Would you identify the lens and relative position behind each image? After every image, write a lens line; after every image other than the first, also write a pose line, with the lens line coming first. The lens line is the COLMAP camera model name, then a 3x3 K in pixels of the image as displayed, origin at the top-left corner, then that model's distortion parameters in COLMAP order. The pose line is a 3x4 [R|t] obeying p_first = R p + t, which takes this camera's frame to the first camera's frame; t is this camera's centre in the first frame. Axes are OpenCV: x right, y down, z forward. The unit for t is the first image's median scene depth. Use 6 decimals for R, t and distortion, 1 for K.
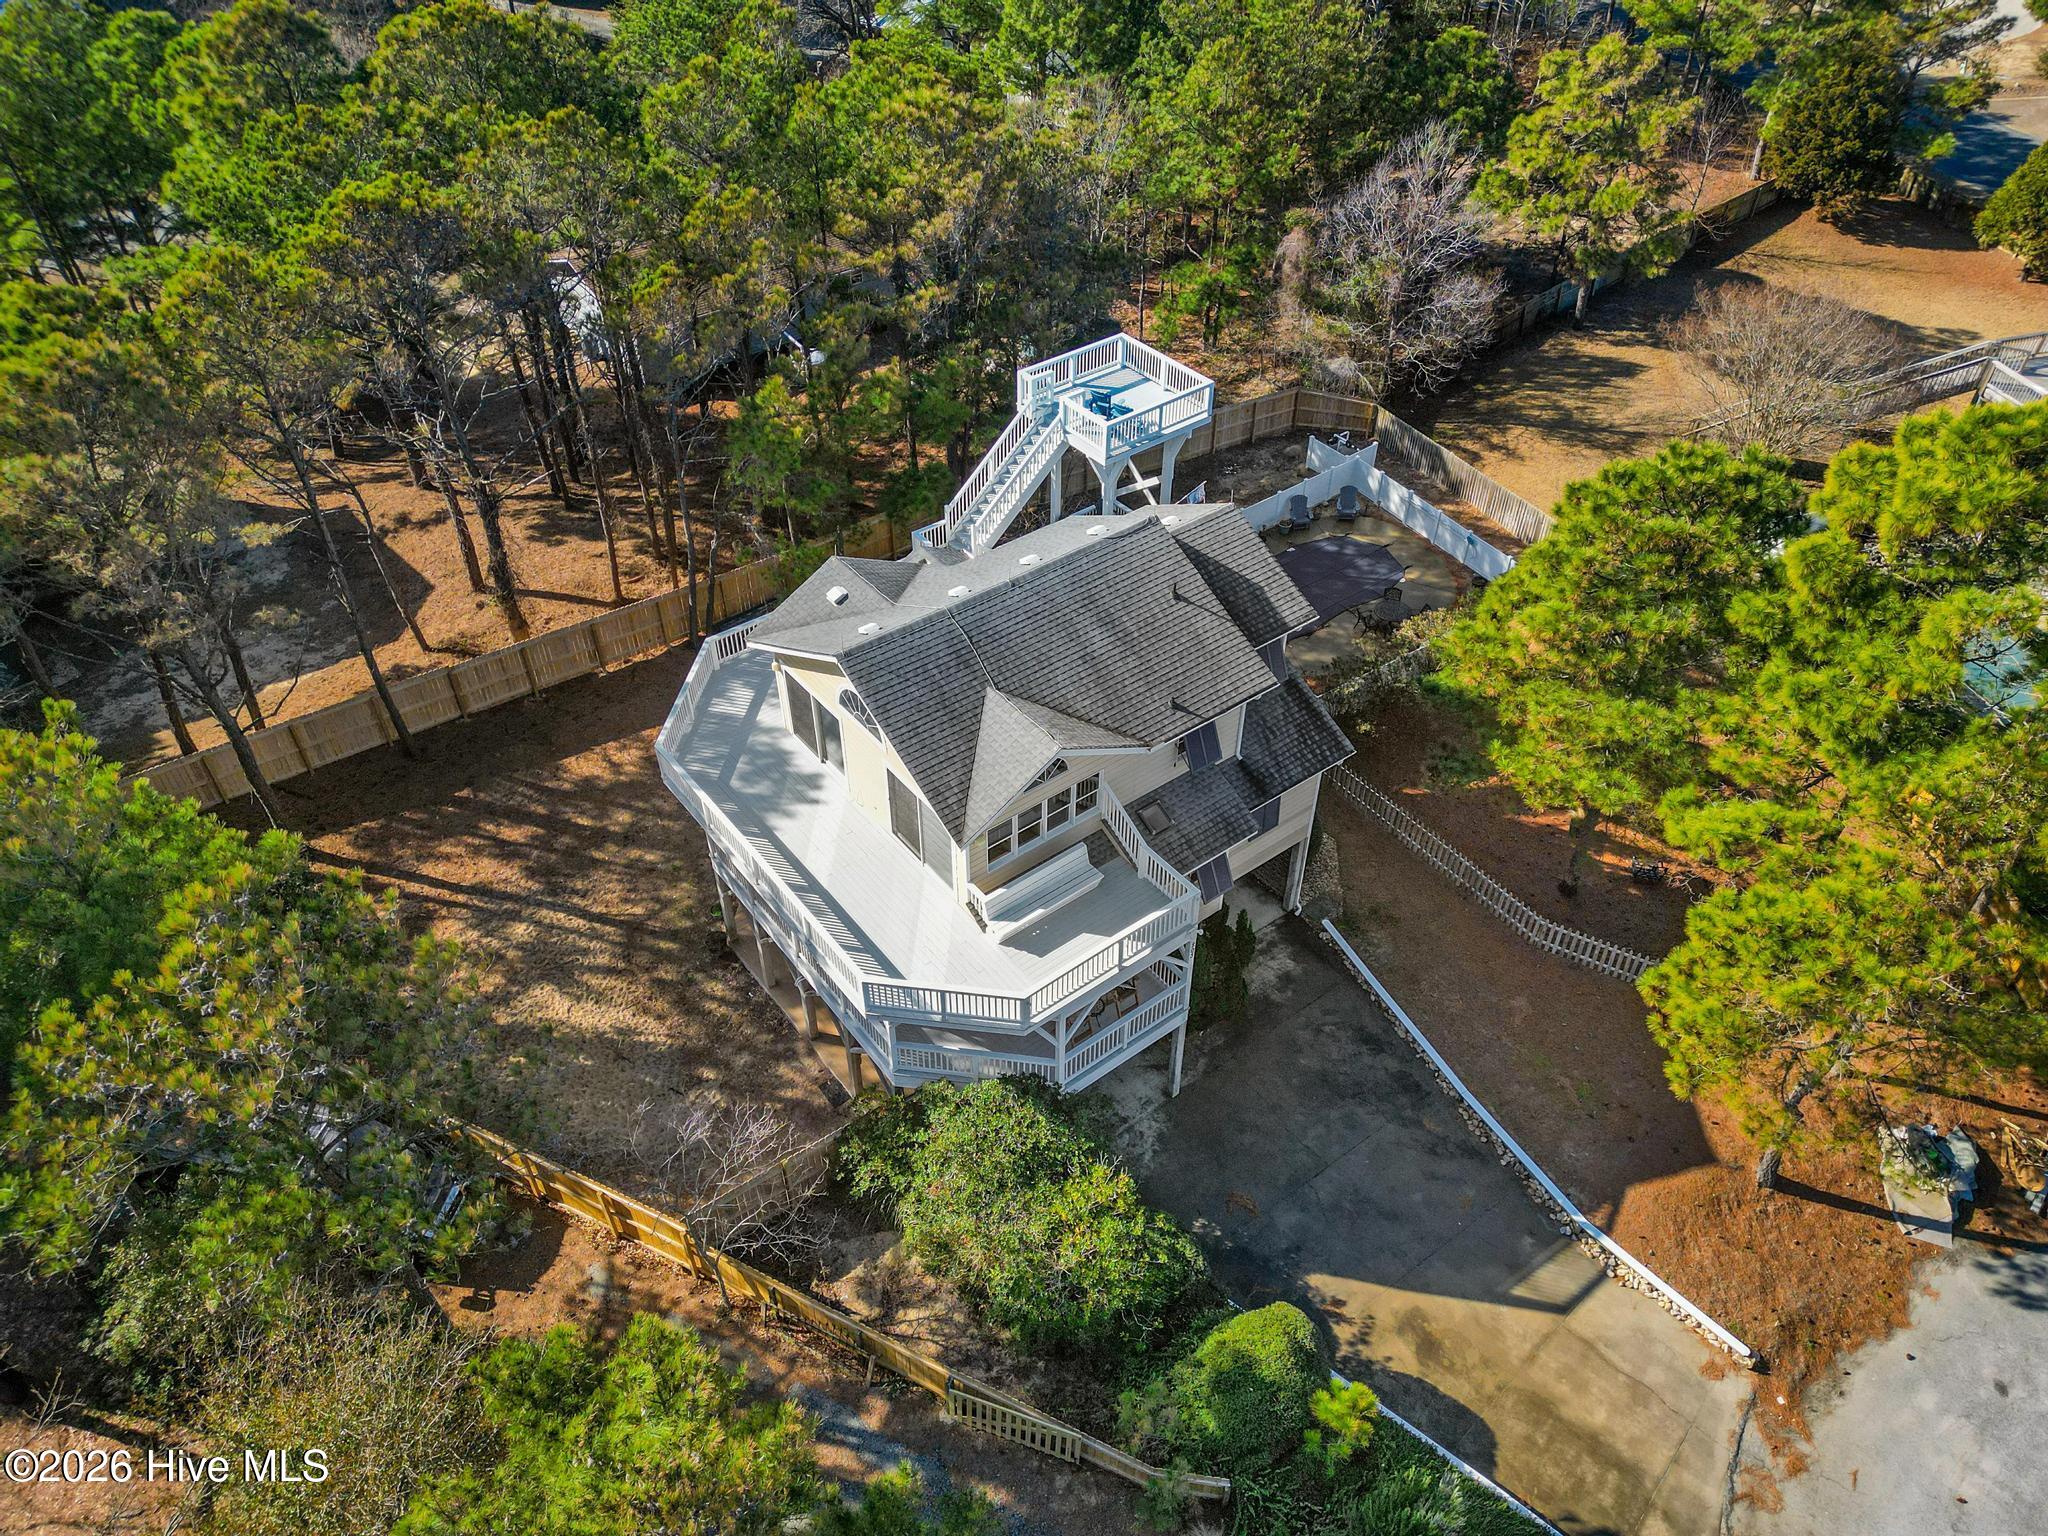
lens RADIAL K [[1453.7, 0, 1021.9], [0, 1453.7, 769.1], [0, 0, 1]] dist [0.054000, -0.040923]
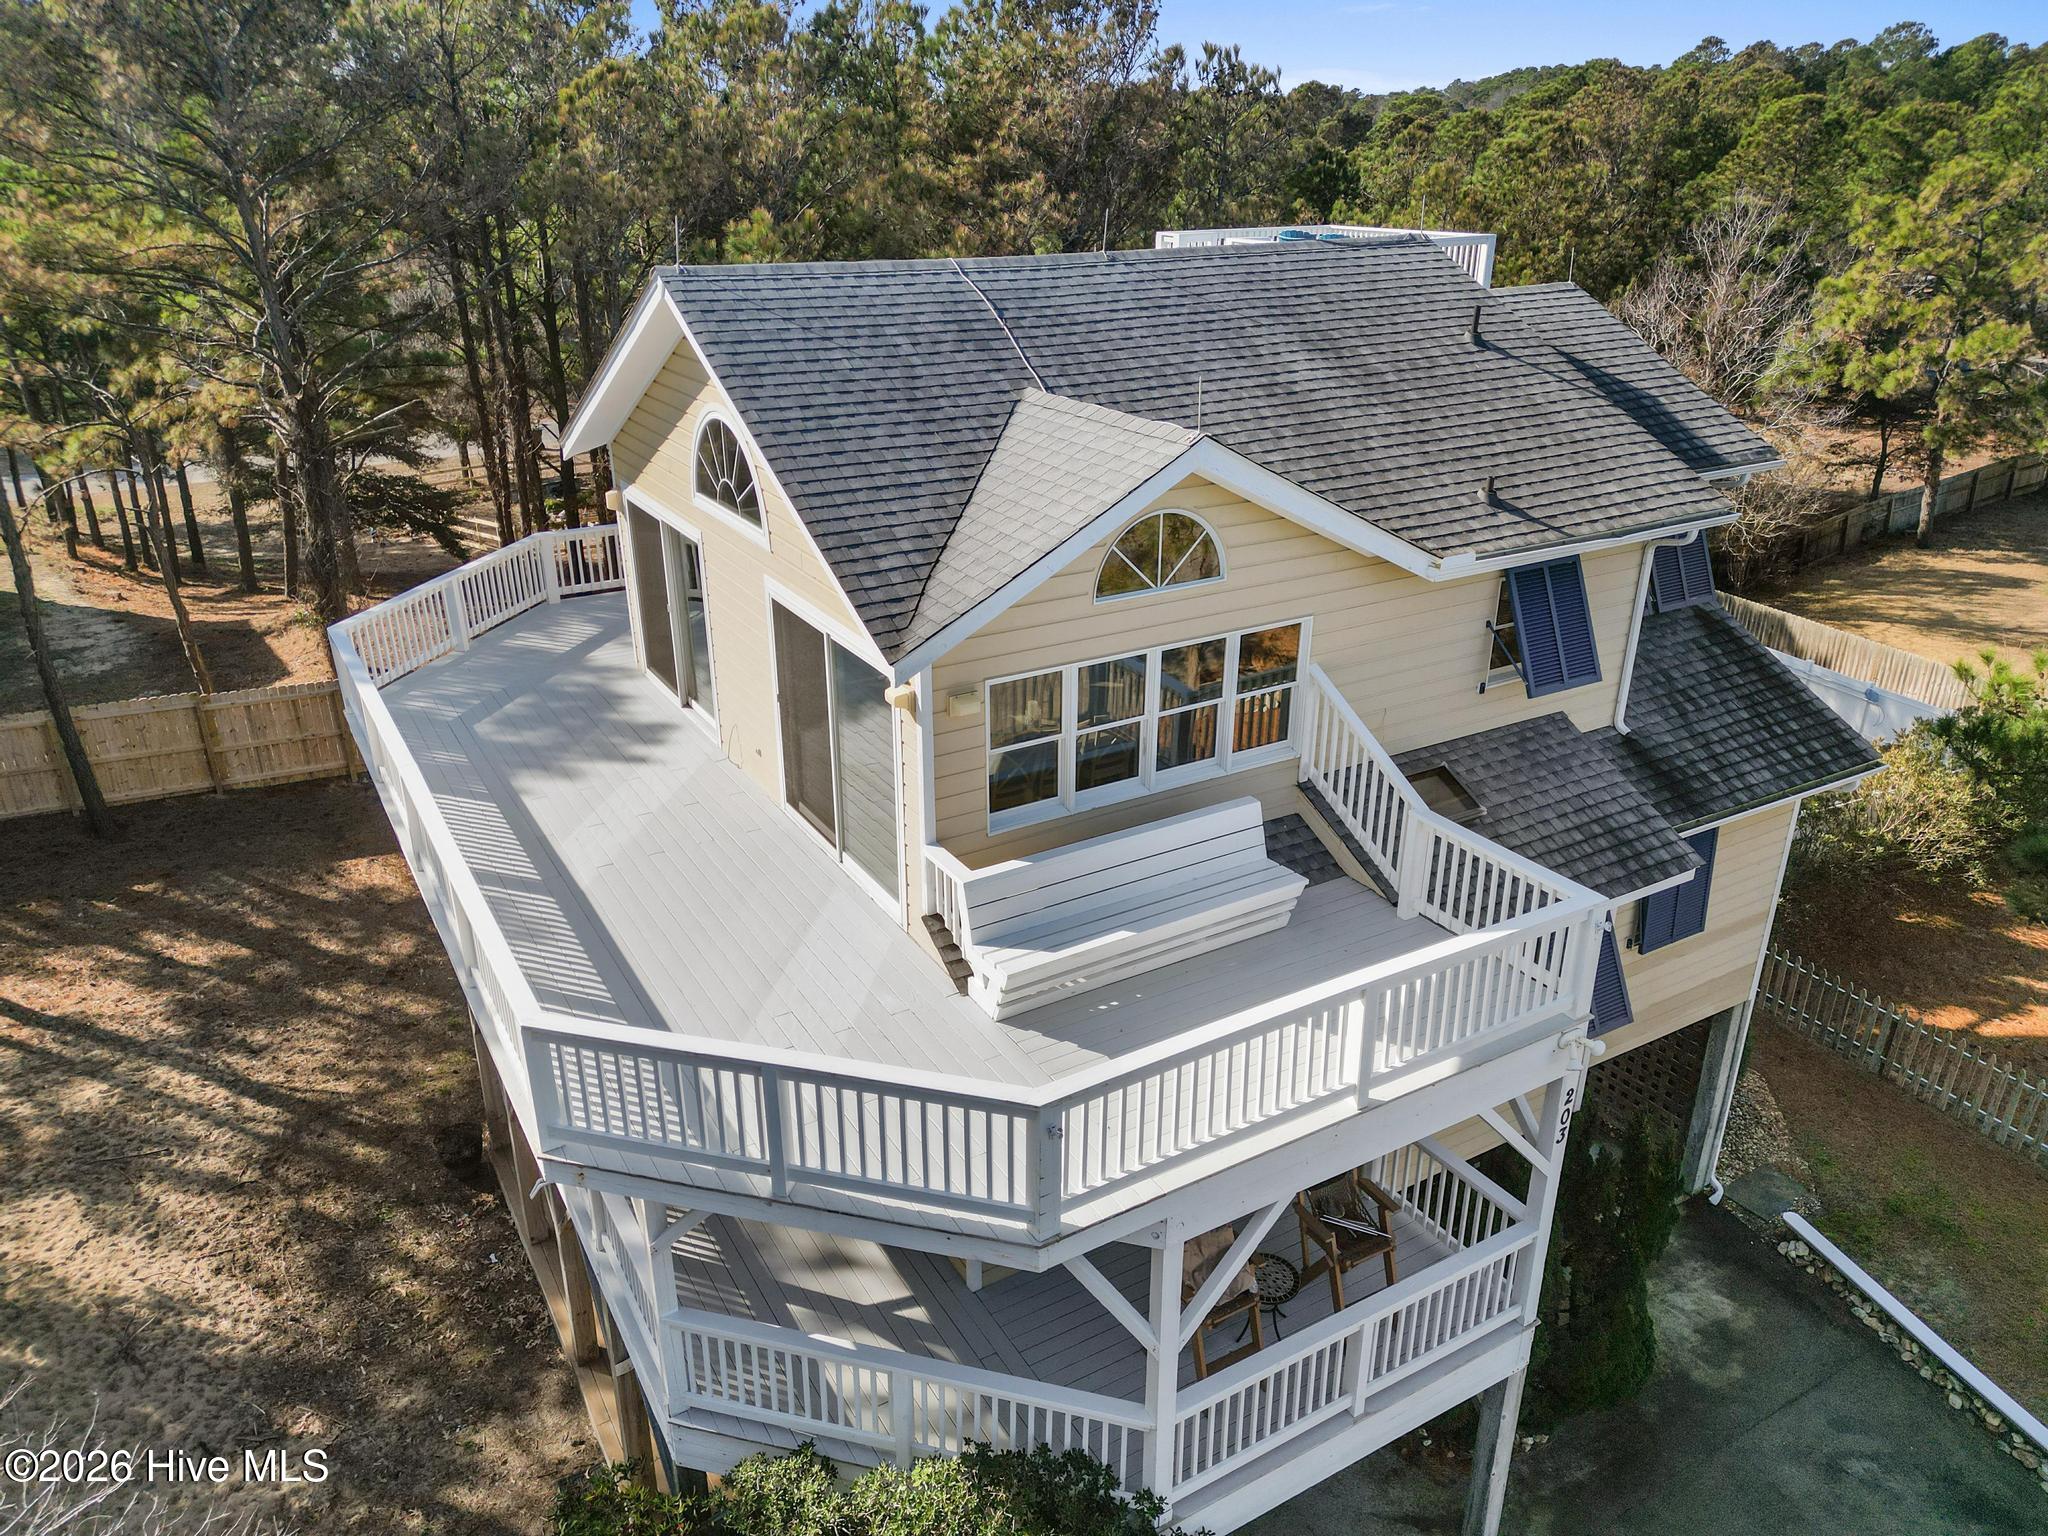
lens RADIAL K [[1453.7, 0, 1027.0], [0, 1453.7, 759.0], [0, 0, 1]] dist [0.054000, -0.040923]
pose [[0.993173, 0.050701, -0.105053, 0.020523], [-0.081644, 0.945374, -0.315599, 0.145234], [0.083314, 0.322021, 0.943059, 0.560619]]
